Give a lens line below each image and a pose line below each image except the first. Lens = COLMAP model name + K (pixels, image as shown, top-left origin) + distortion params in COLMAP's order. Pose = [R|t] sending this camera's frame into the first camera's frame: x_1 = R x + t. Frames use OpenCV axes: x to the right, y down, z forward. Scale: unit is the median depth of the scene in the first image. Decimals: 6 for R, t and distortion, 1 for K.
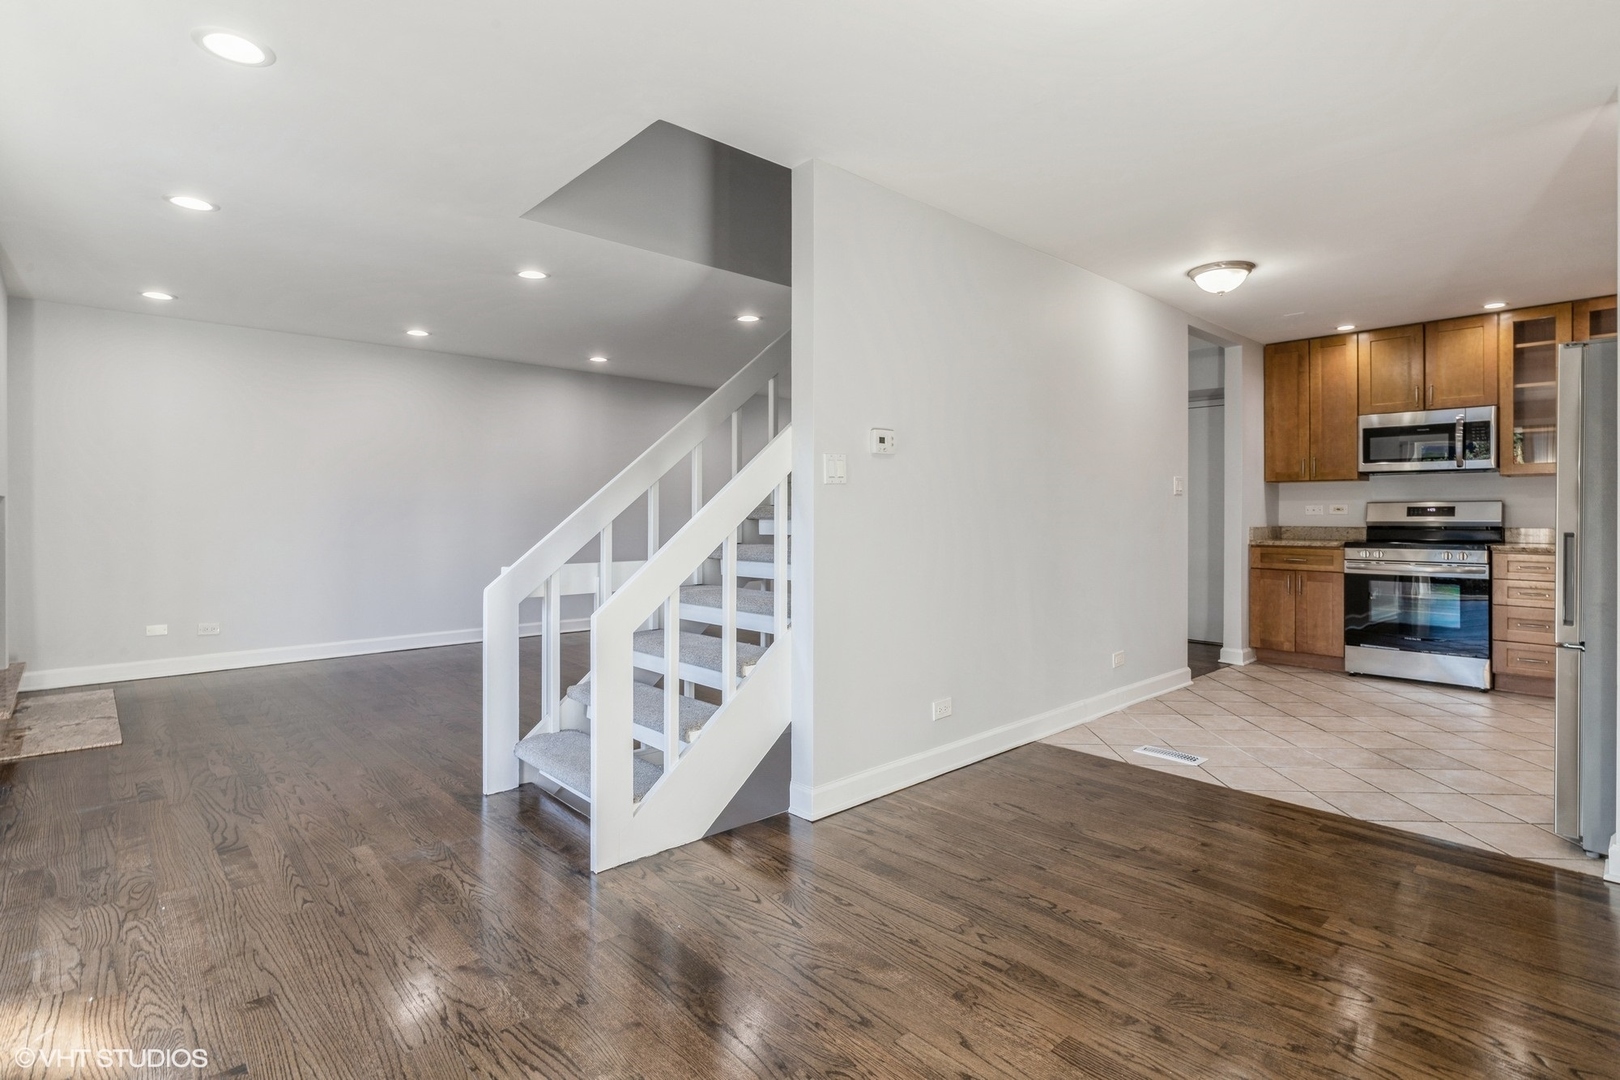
lens RADIAL K [[786.2, 0, 804.9], [0, 786.2, 529.8], [0, 0, 1]] dist [0.000925, 0.000170]
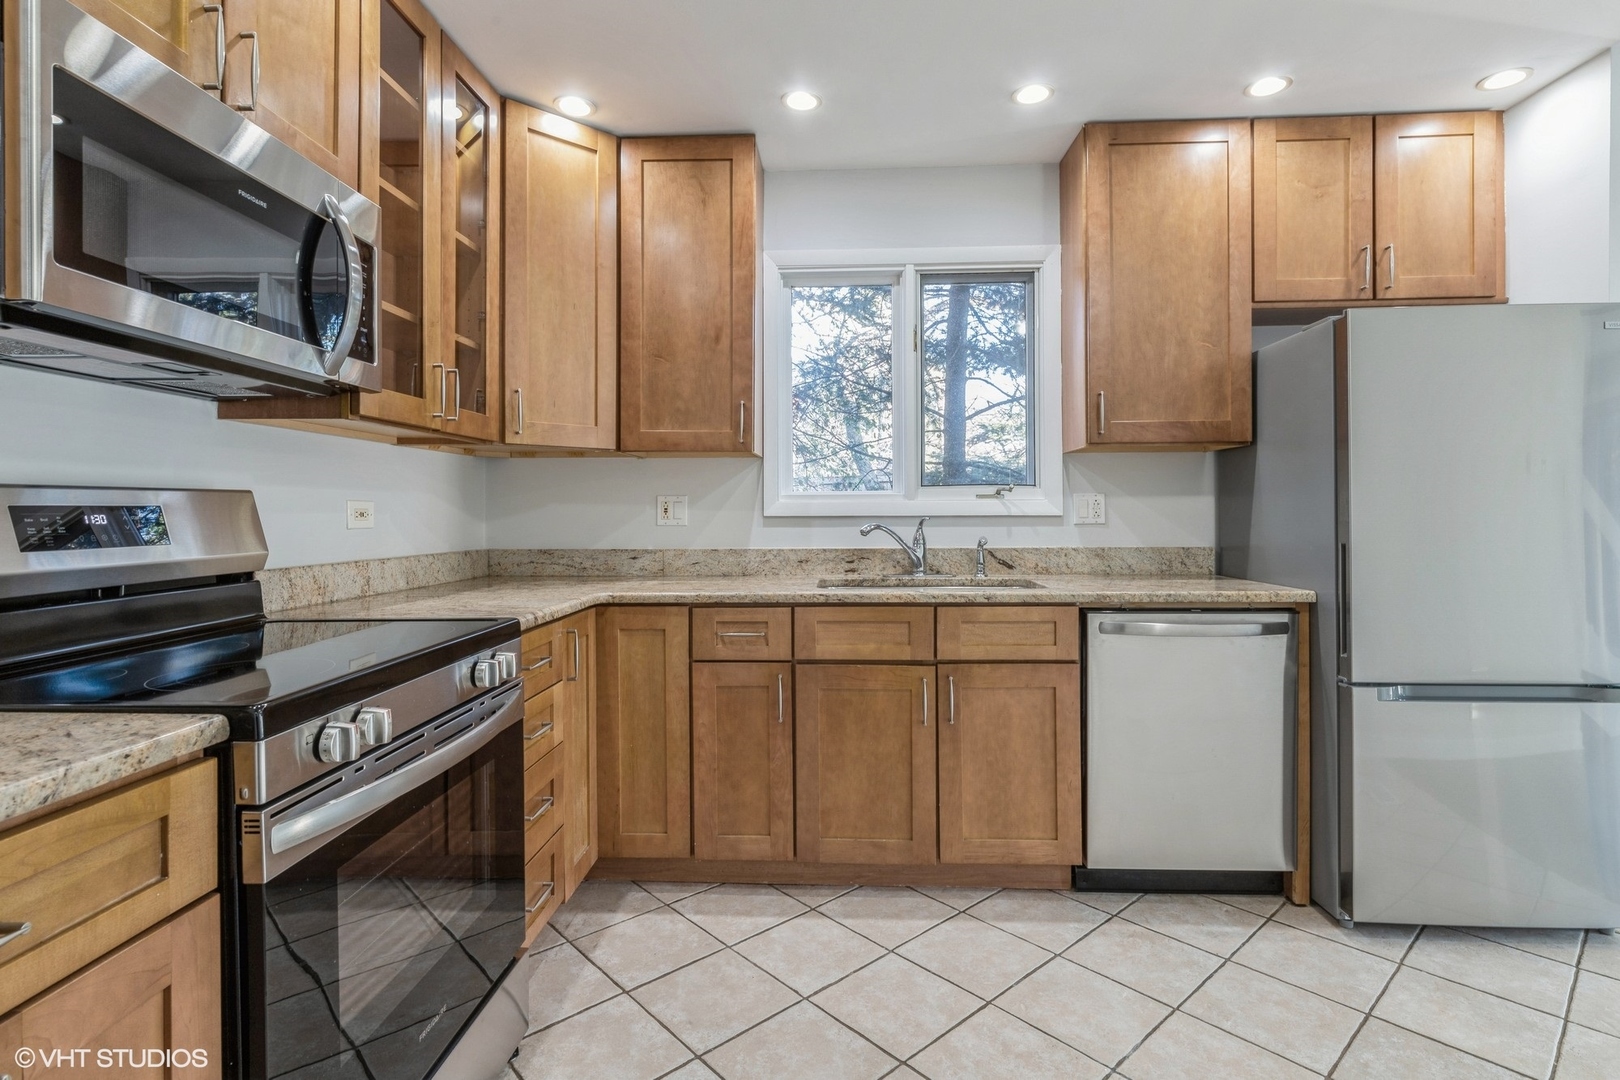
lens RADIAL K [[786.2, 0, 823.7], [0, 786.2, 505.4], [0, 0, 1]] dist [0.000925, 0.000170]
pose [[-0.702812, 0.008495, 0.711325, 0.462200], [0.022923, 0.999680, 0.010710, -0.027243], [-0.711006, 0.023832, -0.702782, 1.004867]]
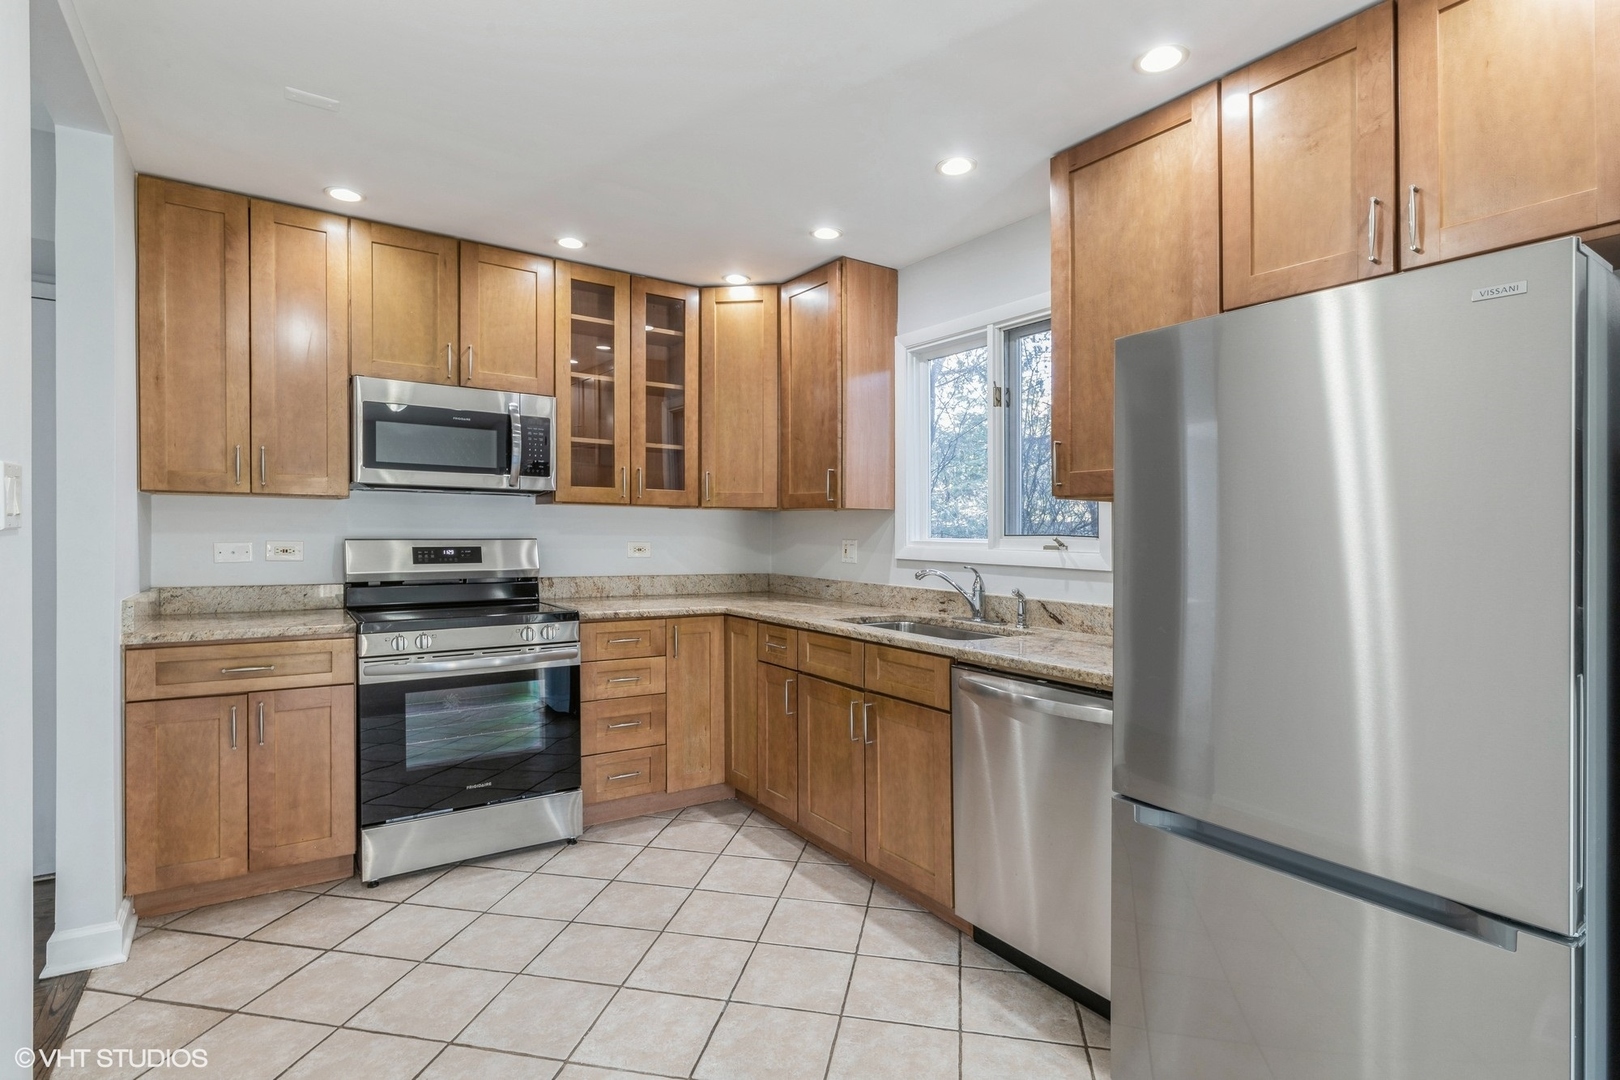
lens RADIAL K [[786.2, 0, 821.9], [0, 786.2, 533.7], [0, 0, 1]] dist [0.000925, 0.000170]
pose [[0.127972, -0.001068, 0.991777, 0.224660], [0.012124, 0.999926, -0.000487, -0.035863], [-0.991704, 0.012086, 0.127976, 0.628391]]
